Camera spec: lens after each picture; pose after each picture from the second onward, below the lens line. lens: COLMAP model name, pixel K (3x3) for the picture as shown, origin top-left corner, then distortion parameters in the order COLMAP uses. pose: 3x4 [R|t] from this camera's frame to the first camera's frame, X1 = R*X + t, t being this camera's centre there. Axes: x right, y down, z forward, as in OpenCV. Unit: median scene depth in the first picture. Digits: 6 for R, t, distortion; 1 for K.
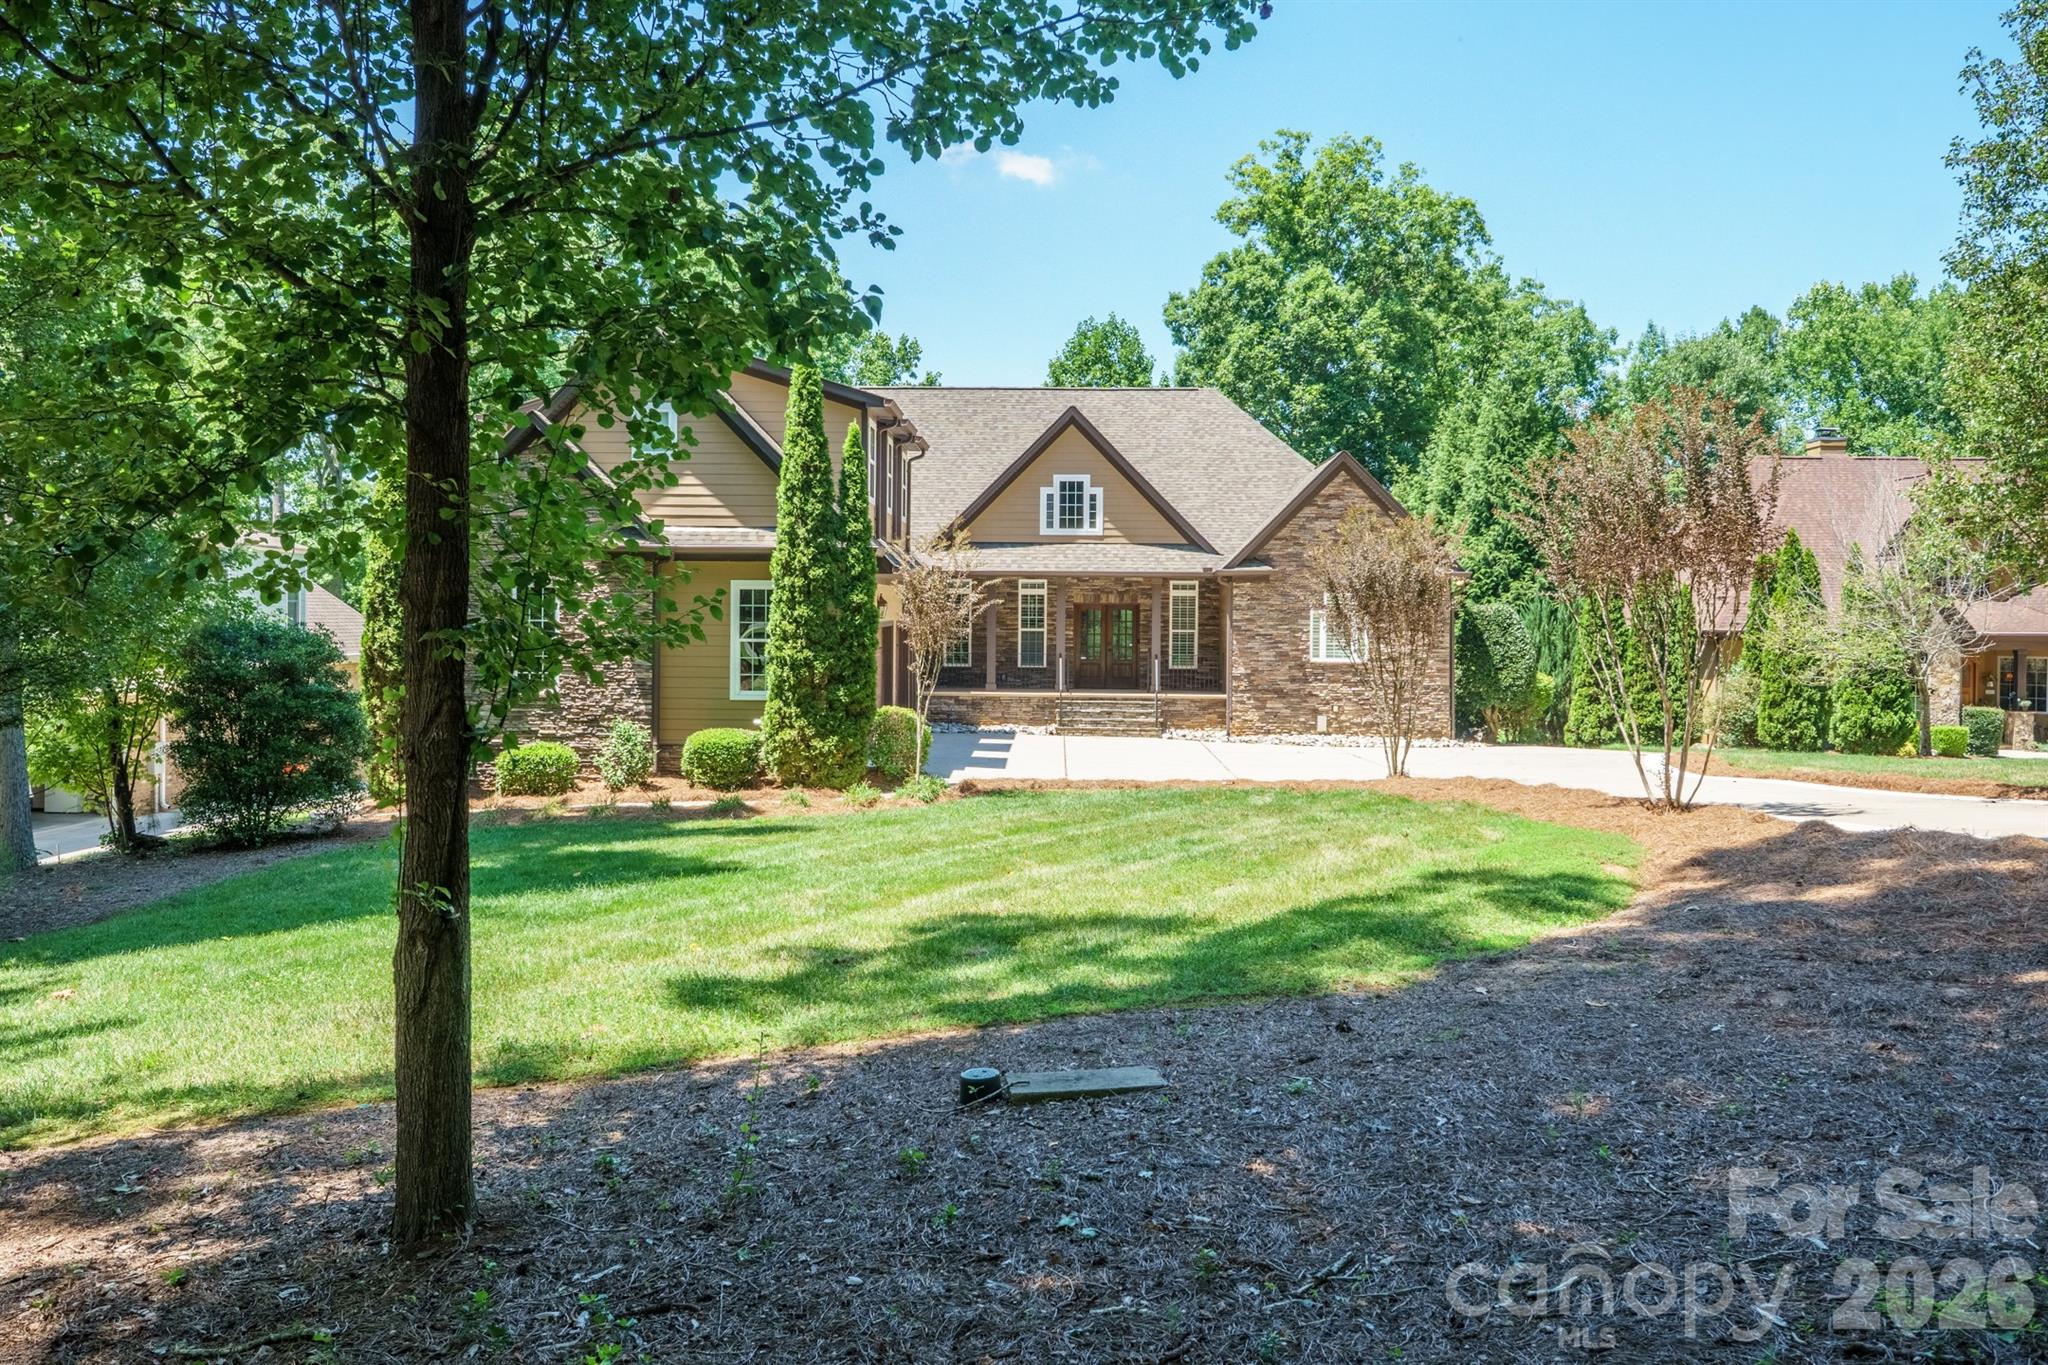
lens RADIAL K [[1711.5, 0, 1024.0], [0, 1711.5, 682.5], [0, 0, 1]] dist [0.006255, 0.001125]
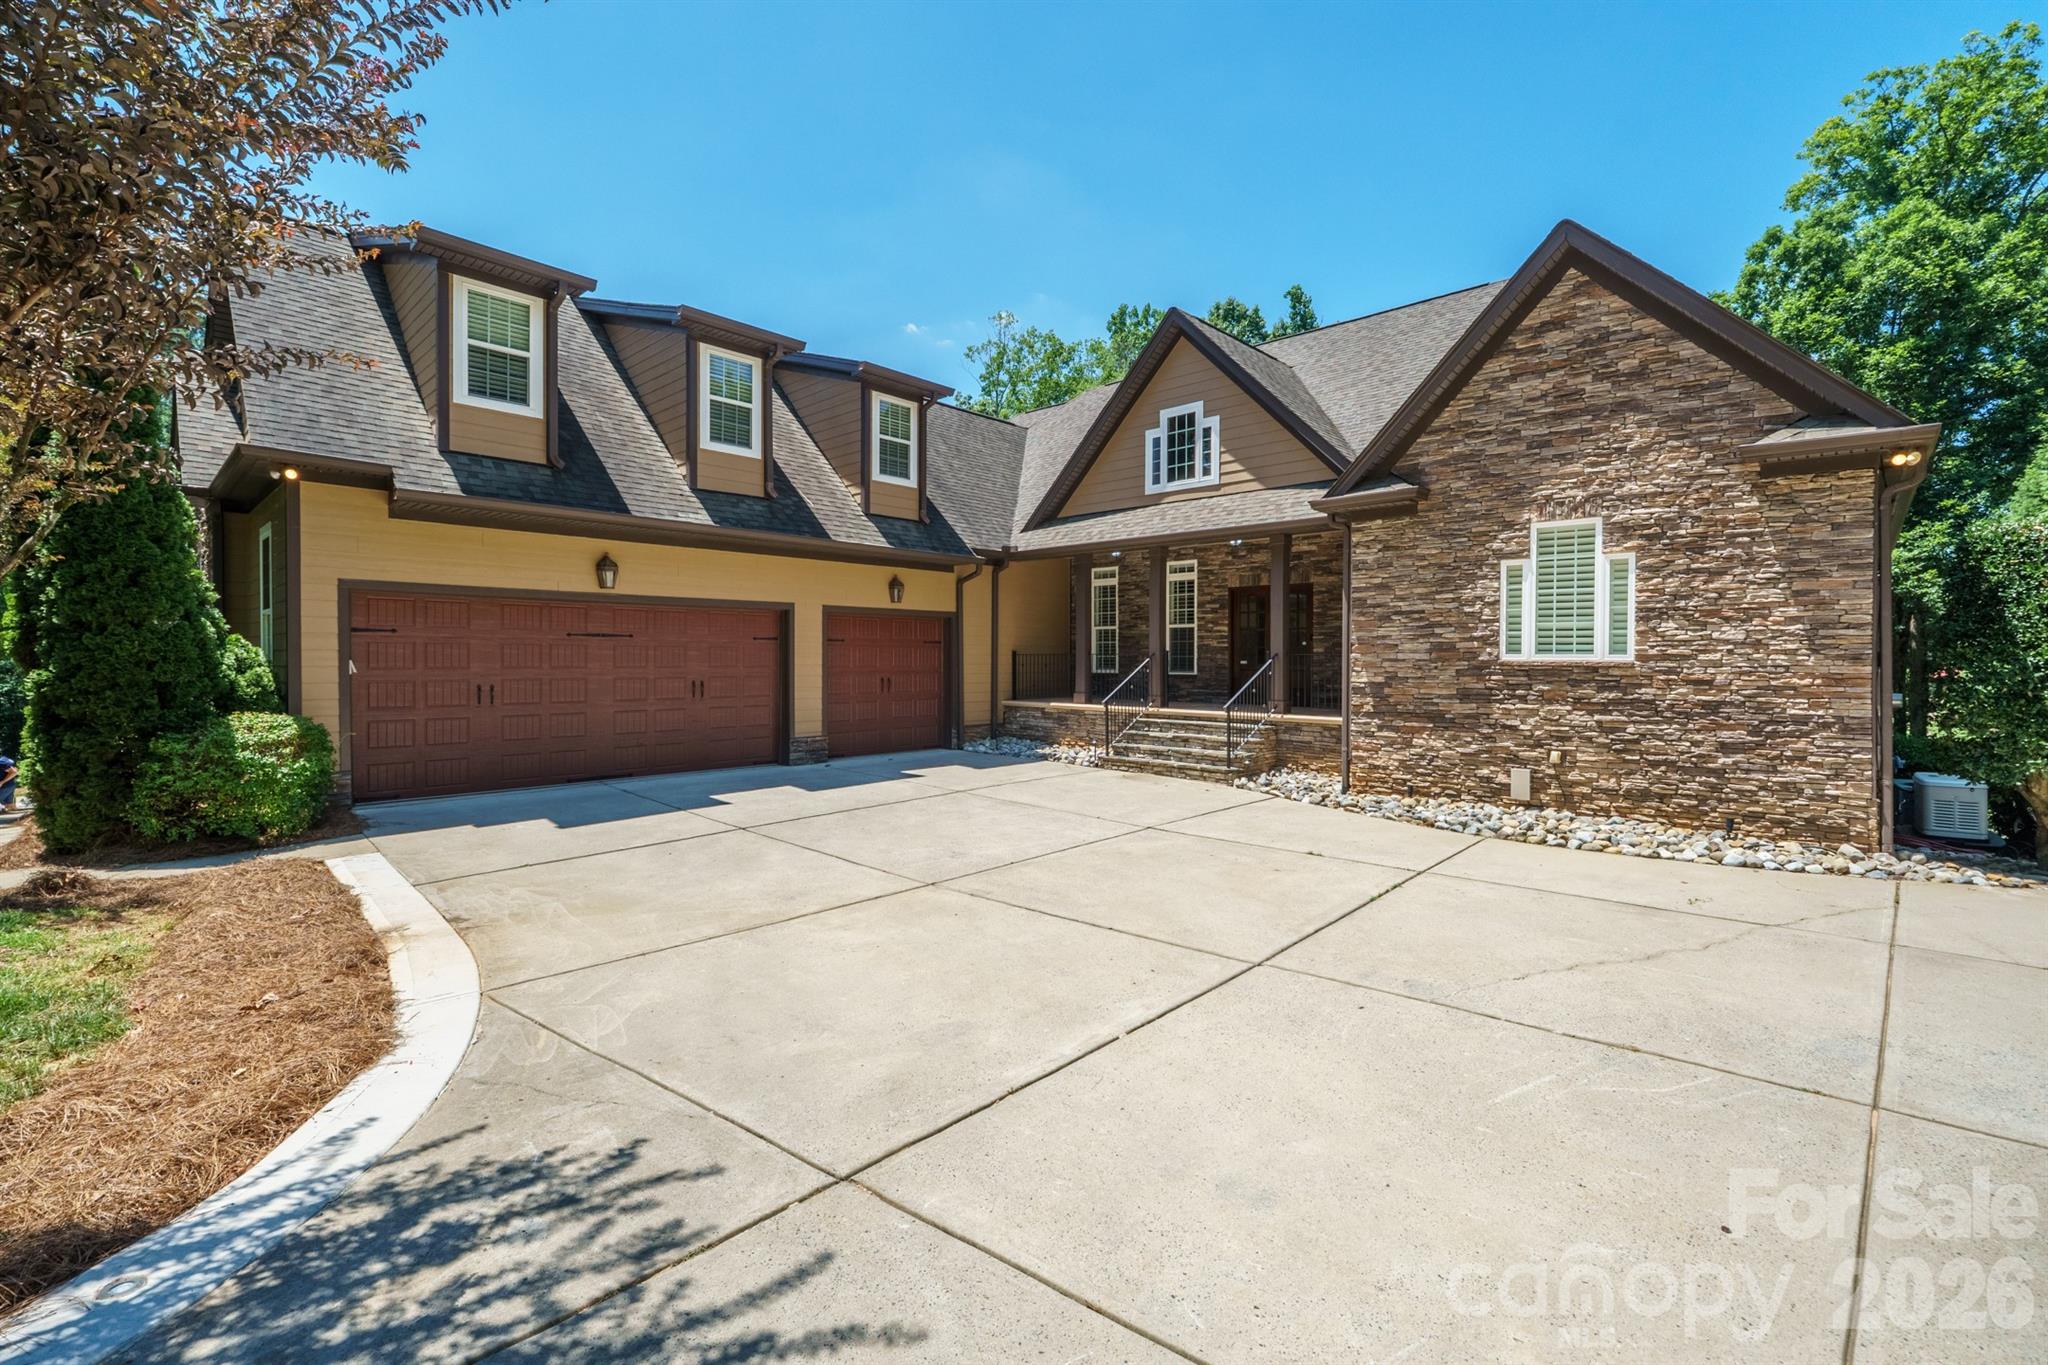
lens RADIAL K [[884.0, 0, 1024.0], [0, 884.0, 682.5], [0, 0, 1]] dist [-0.002015, -0.000391]
pose [[0.748956, 0.010912, -0.662530, 0.226257], [-0.020063, 0.999779, -0.006213, -0.001217], [0.662316, 0.017946, 0.749010, 0.679581]]
